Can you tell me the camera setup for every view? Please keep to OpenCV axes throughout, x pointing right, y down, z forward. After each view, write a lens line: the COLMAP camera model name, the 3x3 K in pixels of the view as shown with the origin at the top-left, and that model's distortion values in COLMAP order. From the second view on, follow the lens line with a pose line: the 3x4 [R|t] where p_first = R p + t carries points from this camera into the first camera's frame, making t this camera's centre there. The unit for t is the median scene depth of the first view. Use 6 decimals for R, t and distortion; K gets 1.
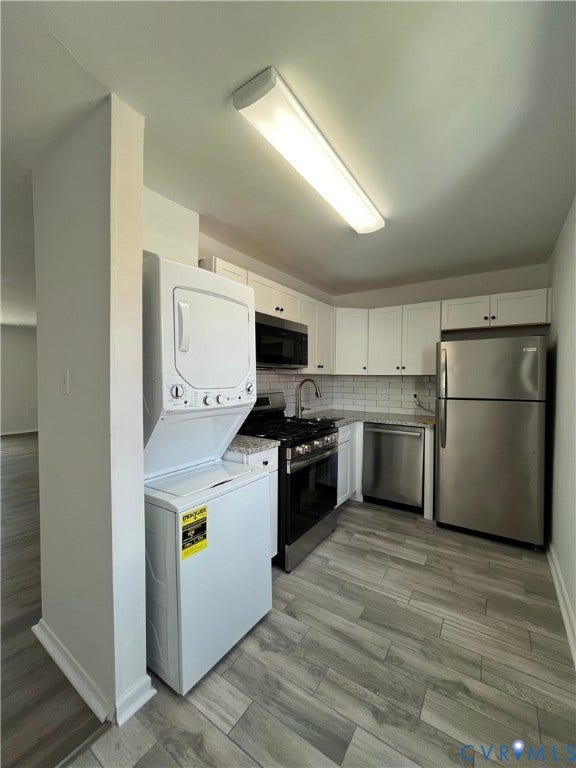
lens RADIAL K [[309.3, 0, 288.4], [0, 309.3, 383.9], [0, 0, 1]] dist [-0.002880, 0.000654]
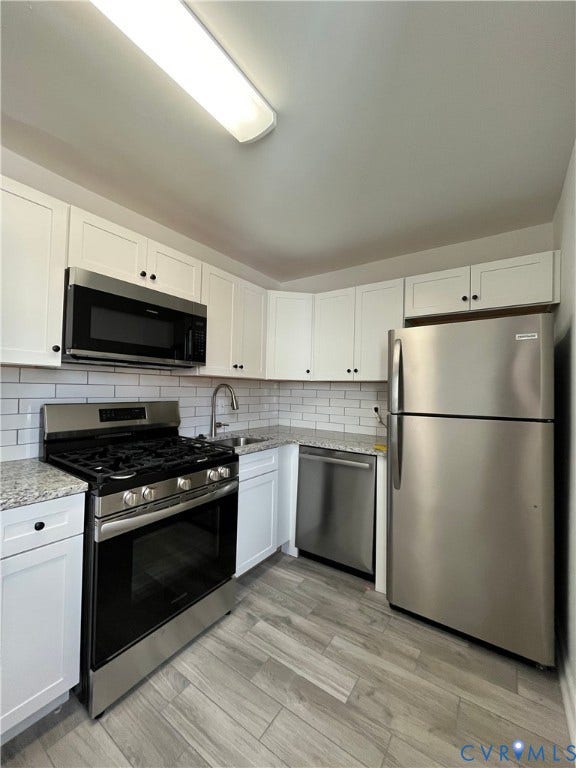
lens RADIAL K [[309.3, 0, 288.7], [0, 309.3, 384.1], [0, 0, 1]] dist [-0.002880, 0.000654]
pose [[0.999751, 0.016404, -0.015128, 0.272496], [-0.017004, 0.999037, -0.040448, 0.013932], [0.014450, 0.040696, 0.999067, 0.326334]]
